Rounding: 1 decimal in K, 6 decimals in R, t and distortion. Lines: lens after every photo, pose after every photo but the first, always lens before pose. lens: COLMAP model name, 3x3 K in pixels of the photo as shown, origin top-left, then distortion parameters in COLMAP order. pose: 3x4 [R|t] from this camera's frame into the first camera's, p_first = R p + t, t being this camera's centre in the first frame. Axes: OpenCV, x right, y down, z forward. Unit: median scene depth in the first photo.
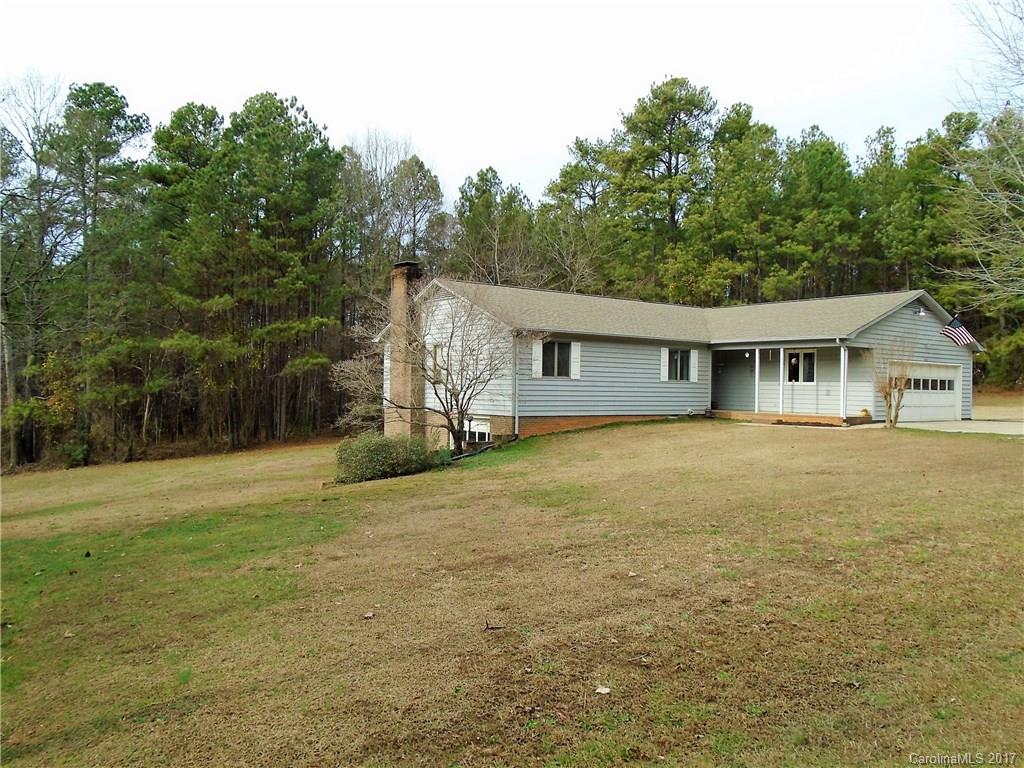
lens RADIAL K [[779.4, 0, 512.0], [0, 779.4, 384.0], [0, 0, 1]] dist [-0.032684, 0.013336]
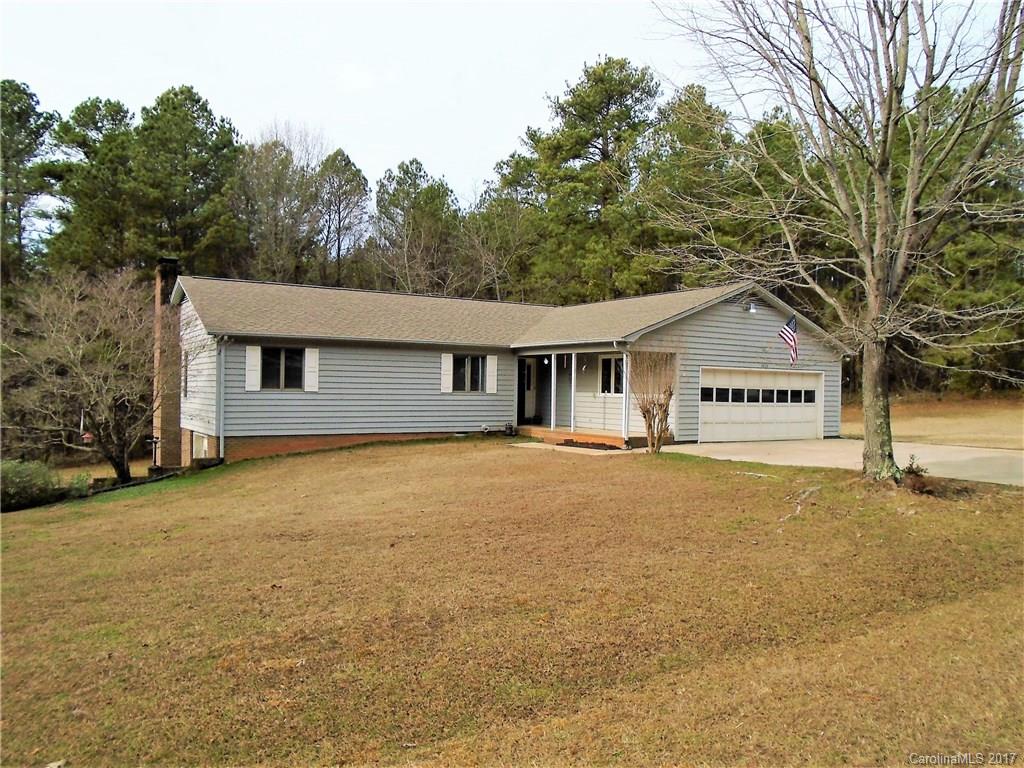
lens RADIAL K [[779.4, 0, 512.0], [0, 779.4, 384.0], [0, 0, 1]] dist [-0.032684, 0.013336]
pose [[0.997943, -0.001738, -0.064082, 0.305898], [0.001651, 0.999998, -0.001417, -0.011222], [0.064084, 0.001308, 0.997944, 0.146740]]
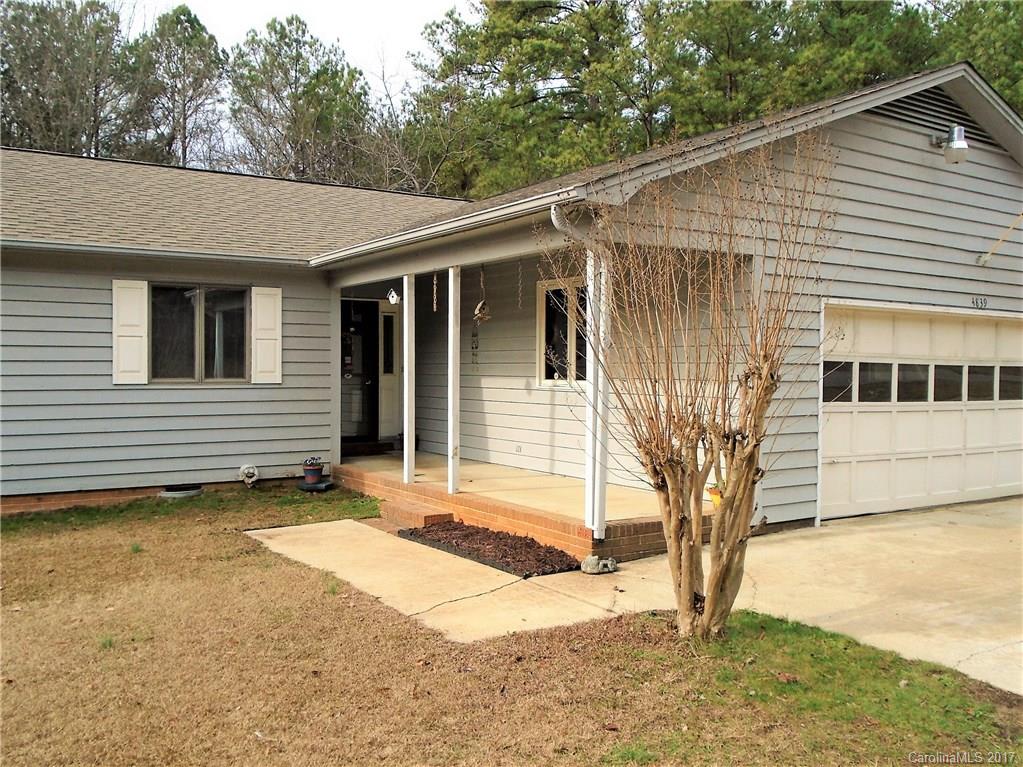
lens RADIAL K [[919.7, 0, 511.5], [0, 919.7, 383.5], [0, 0, 1]] dist [-0.003881, -0.002653]
pose [[0.998642, -0.012417, -0.050593, 0.353037], [0.013322, 0.999756, 0.017596, -0.008011], [0.050362, -0.018246, 0.998564, 0.599301]]
